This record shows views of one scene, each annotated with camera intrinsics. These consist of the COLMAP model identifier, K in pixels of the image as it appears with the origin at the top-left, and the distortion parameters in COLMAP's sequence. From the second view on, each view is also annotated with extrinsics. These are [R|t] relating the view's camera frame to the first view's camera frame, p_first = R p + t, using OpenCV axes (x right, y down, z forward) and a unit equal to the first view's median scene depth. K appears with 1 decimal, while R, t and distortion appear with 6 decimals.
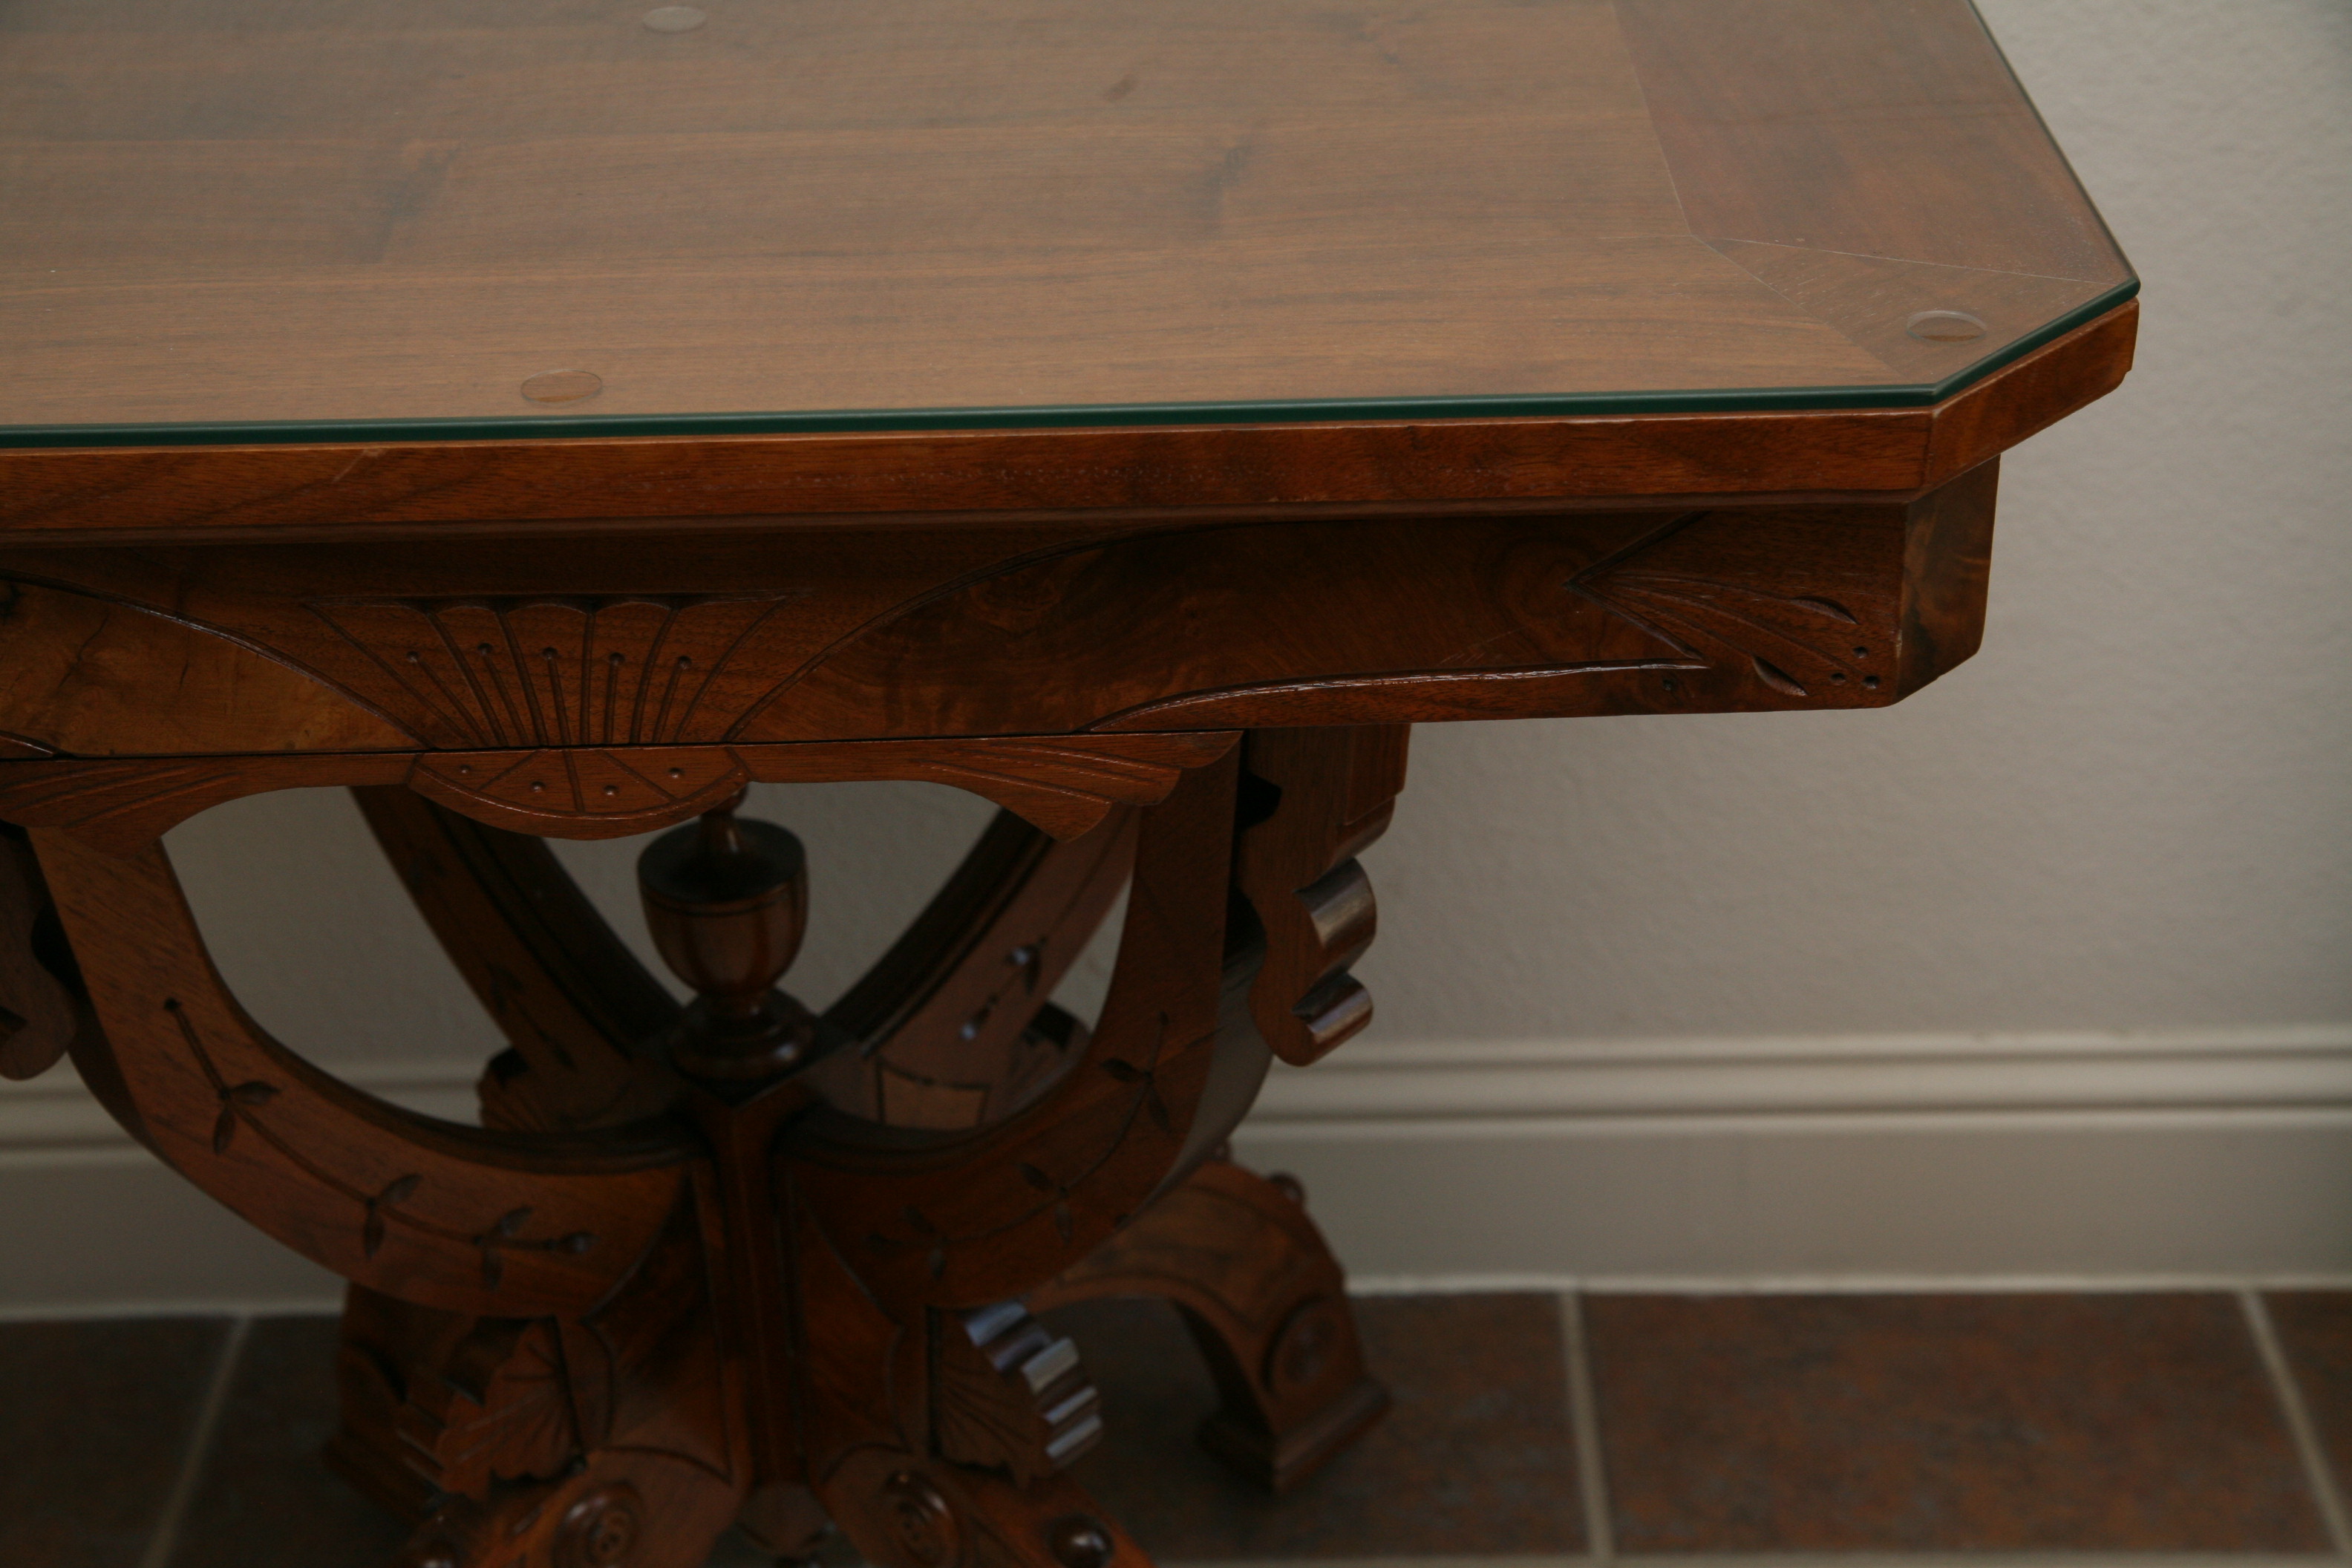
lens RADIAL K [[3635.5, 0, 1176.0], [0, 3635.5, 784.0], [0, 0, 1]] dist [0.079060, 0.060918]
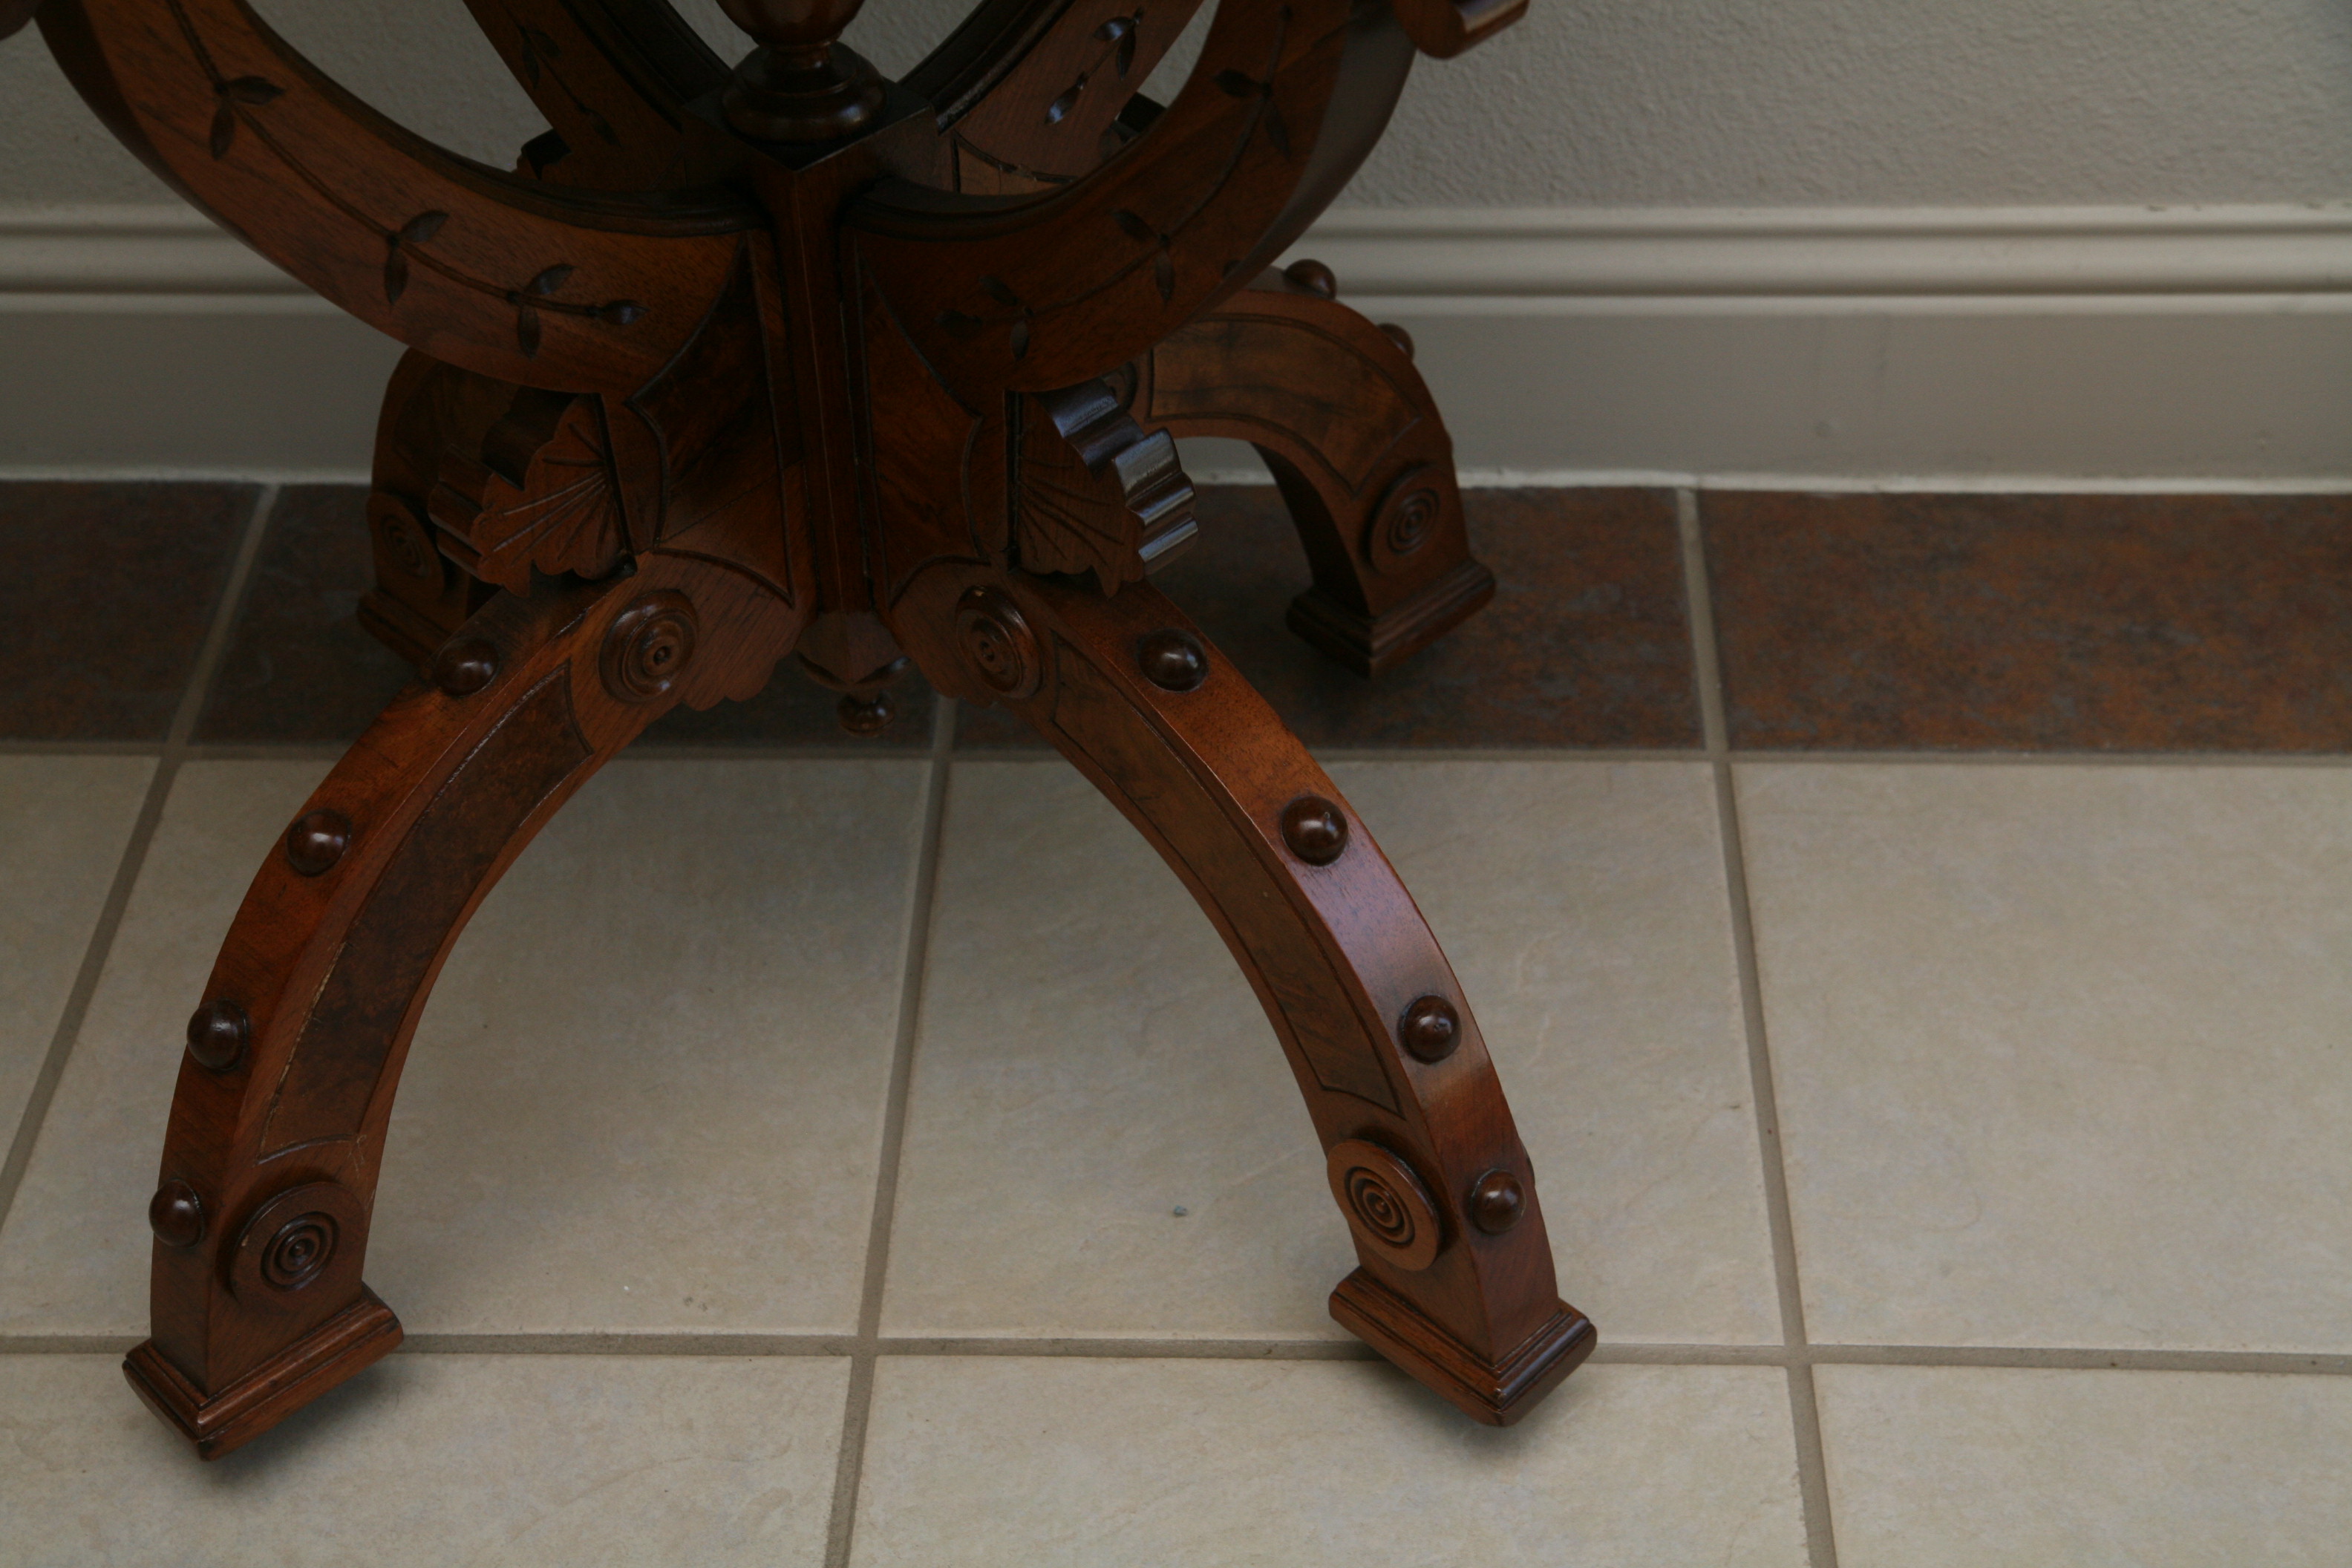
lens RADIAL K [[3671.9, 0, 1176.0], [0, 3671.9, 784.0], [0, 0, 1]] dist [0.072726, 0.170623]
pose [[0.999683, 0.021644, -0.012845, -0.014393], [-0.019222, 0.986026, 0.165476, 0.097879], [0.016247, -0.165177, 0.986130, 0.093411]]
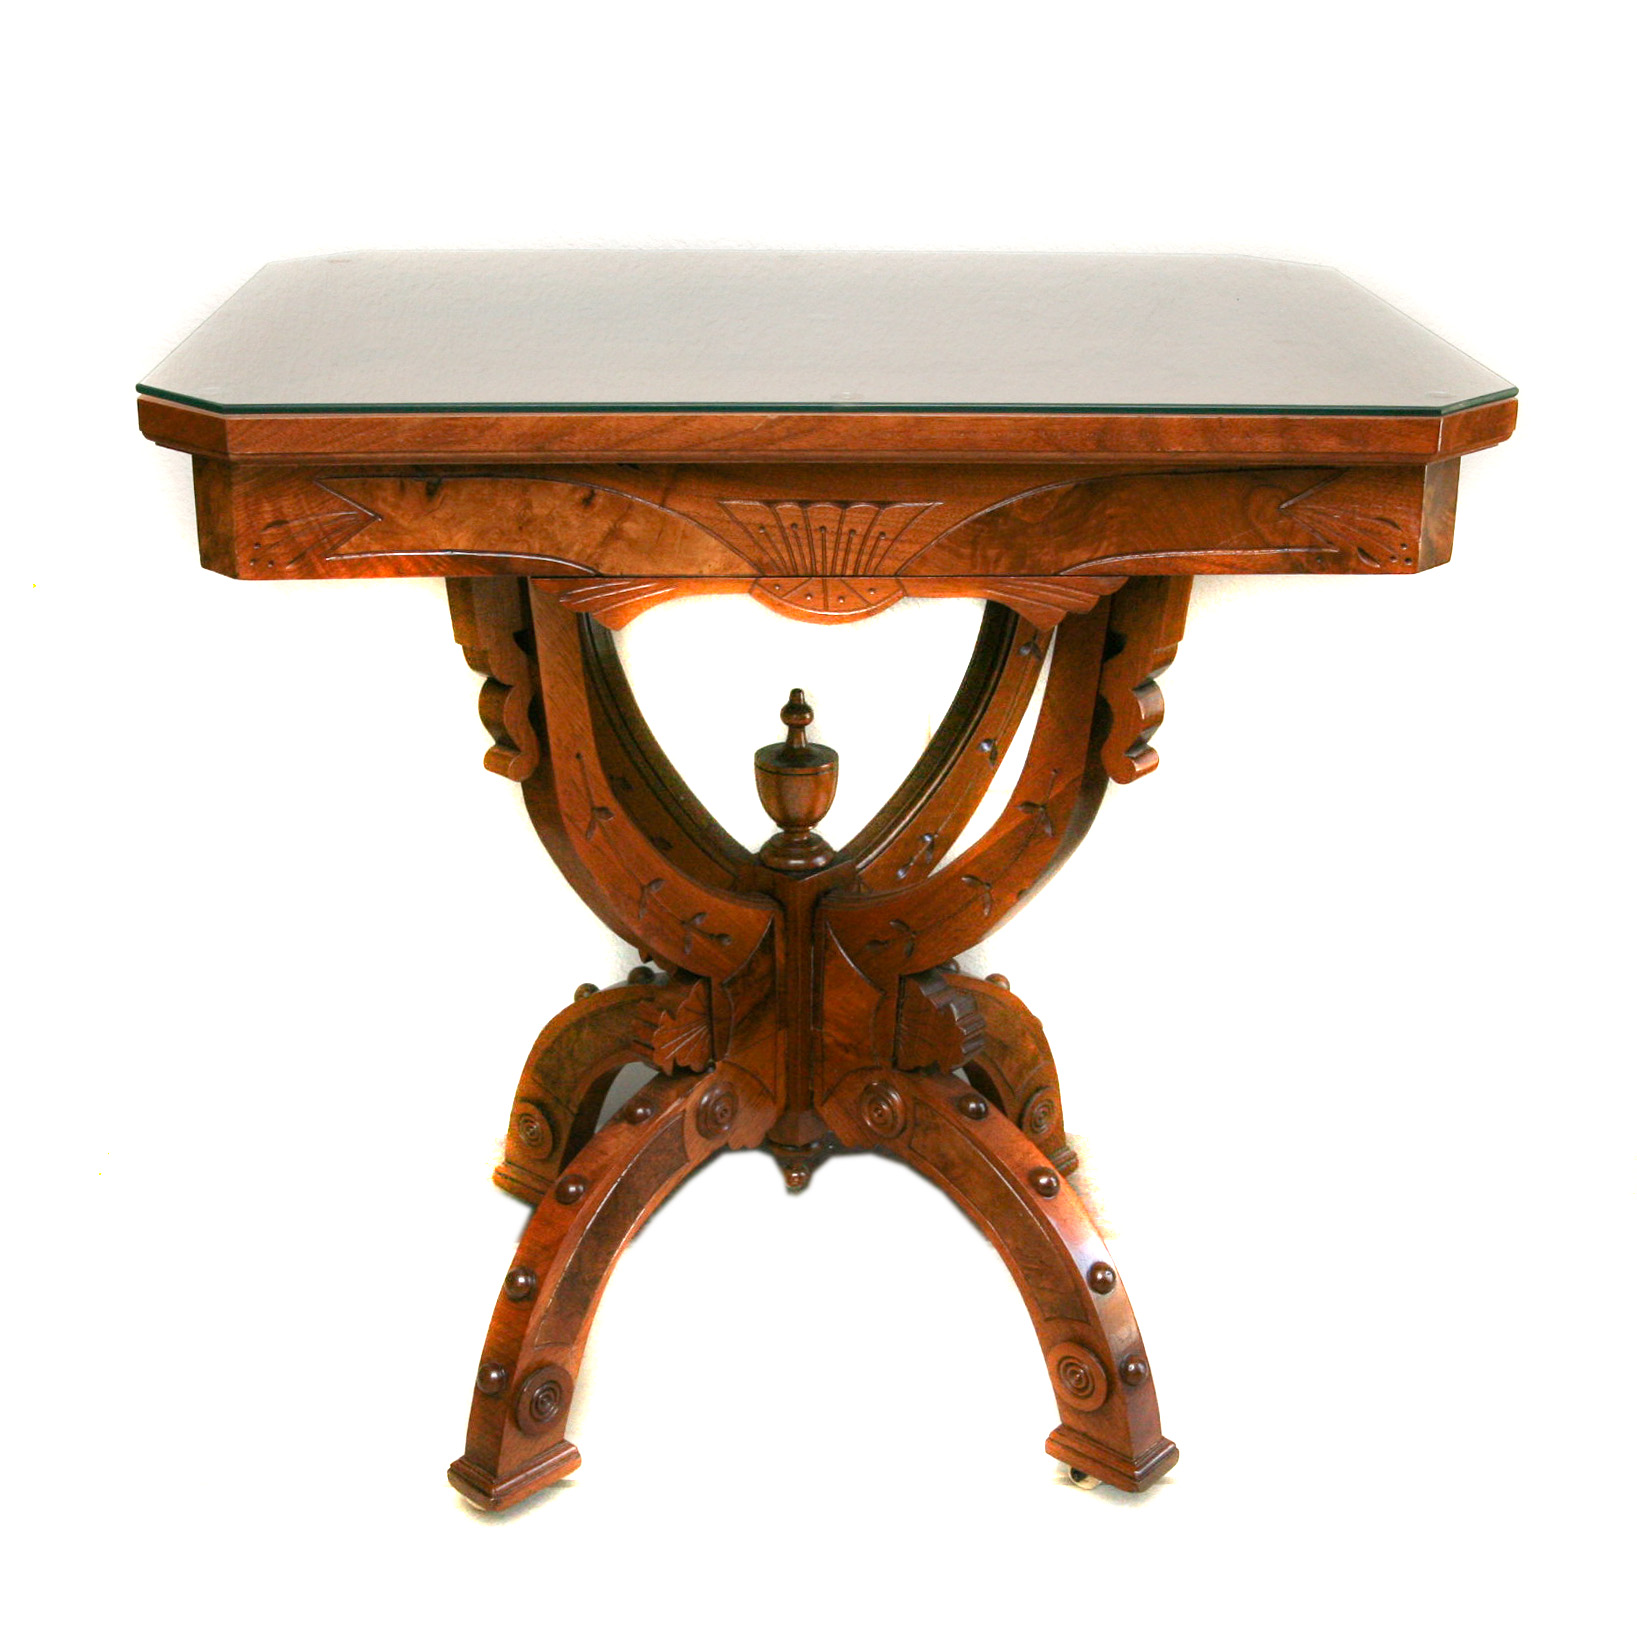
lens RADIAL K [[2585.9, 0, 734.4], [0, 2585.9, 864.7], [0, 0, 1]] dist [-0.086173, -0.069839]
pose [[0.999673, 0.022313, 0.012523, -0.197948], [-0.020082, 0.987498, -0.156346, 0.340804], [-0.015855, 0.156044, 0.987623, -0.433594]]
